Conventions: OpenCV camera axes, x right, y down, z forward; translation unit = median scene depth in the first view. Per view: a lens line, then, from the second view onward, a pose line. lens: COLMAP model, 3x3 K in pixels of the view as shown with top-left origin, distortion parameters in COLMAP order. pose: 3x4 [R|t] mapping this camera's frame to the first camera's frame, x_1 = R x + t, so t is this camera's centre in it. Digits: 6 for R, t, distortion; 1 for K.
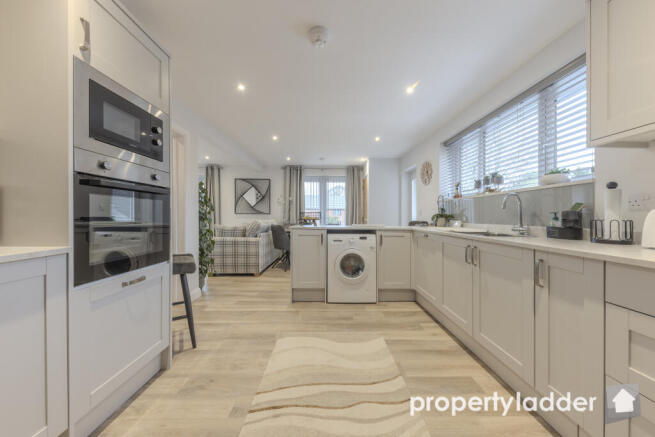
lens RADIAL K [[228.9, 0, 329.6], [0, 228.9, 217.3], [0, 0, 1]] dist [-0.000167, -0.000111]
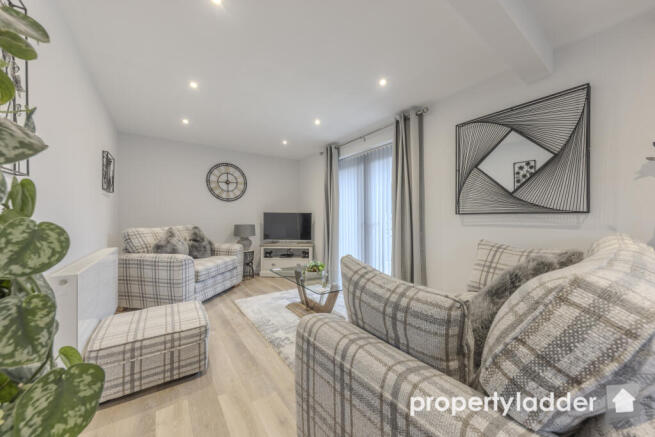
lens RADIAL K [[223.7, 0, 327.0], [0, 223.7, 219.6], [0, 0, 1]] dist [0.000313, 0.000003]
pose [[0.592574, 0.001608, -0.805515, -0.505997], [-0.004290, 0.999990, -0.001160, -0.008453], [0.805505, 0.004143, 0.592575, 1.272055]]
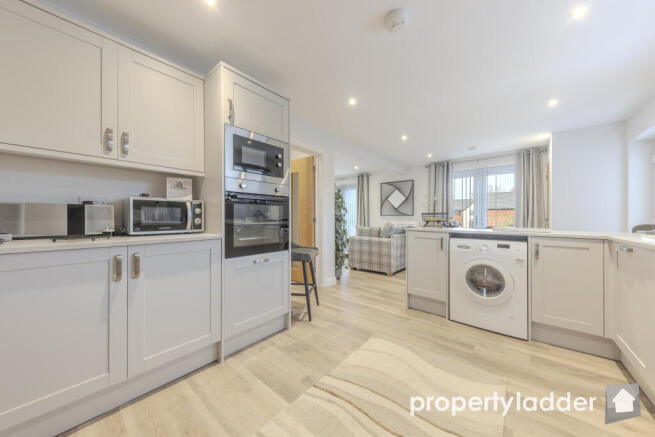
lens RADIAL K [[223.7, 0, 327.0], [0, 223.7, 219.6], [0, 0, 1]] dist [0.000313, 0.000003]
pose [[0.753845, 0.000488, -0.657052, 0.191872], [0.000230, 0.999999, 0.001006, 0.003584], [0.657052, -0.000909, 0.753845, 0.082389]]
